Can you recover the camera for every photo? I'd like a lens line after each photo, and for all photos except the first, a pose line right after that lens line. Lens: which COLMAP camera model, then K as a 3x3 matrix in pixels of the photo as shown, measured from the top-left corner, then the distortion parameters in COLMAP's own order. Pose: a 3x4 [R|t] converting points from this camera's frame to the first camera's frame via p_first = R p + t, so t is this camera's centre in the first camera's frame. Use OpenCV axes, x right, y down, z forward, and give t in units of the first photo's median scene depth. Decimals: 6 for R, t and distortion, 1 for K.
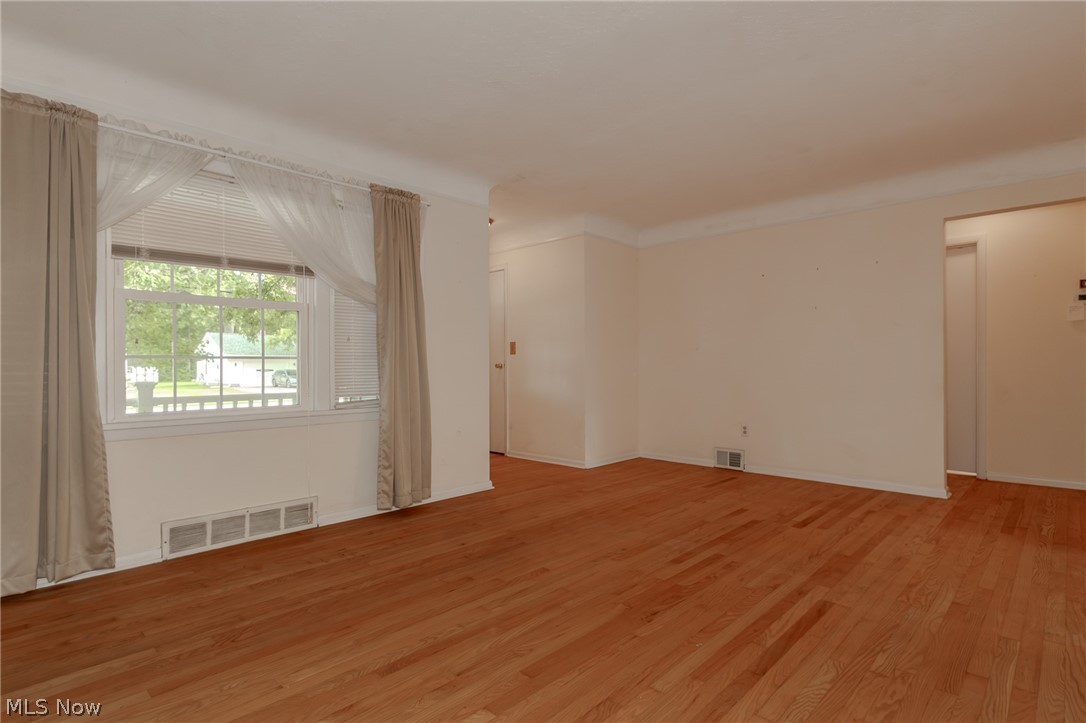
lens RADIAL K [[572.3, 0, 543.6], [0, 572.3, 366.3], [0, 0, 1]] dist [-0.000591, -0.000352]
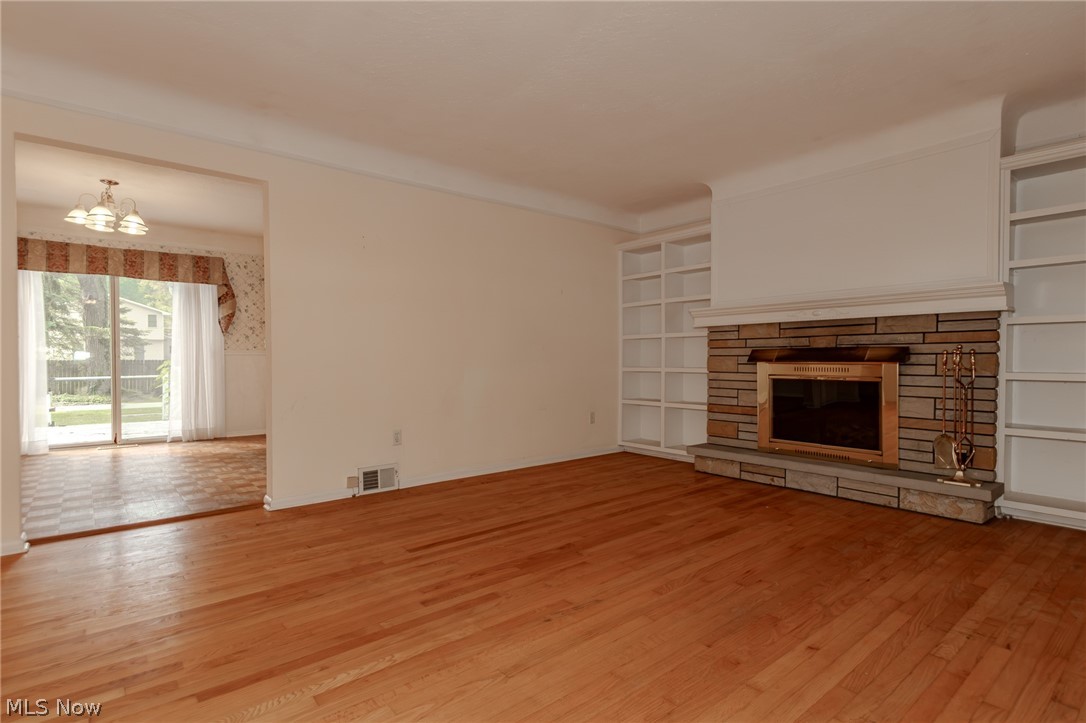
lens RADIAL K [[572.3, 0, 542.7], [0, 572.3, 362.3], [0, 0, 1]] dist [-0.000591, -0.000352]
pose [[-0.993811, 0.006644, 0.110883, 0.081213], [0.007329, 0.999956, 0.005770, 0.014104], [-0.110840, 0.006547, -0.993817, 1.973009]]
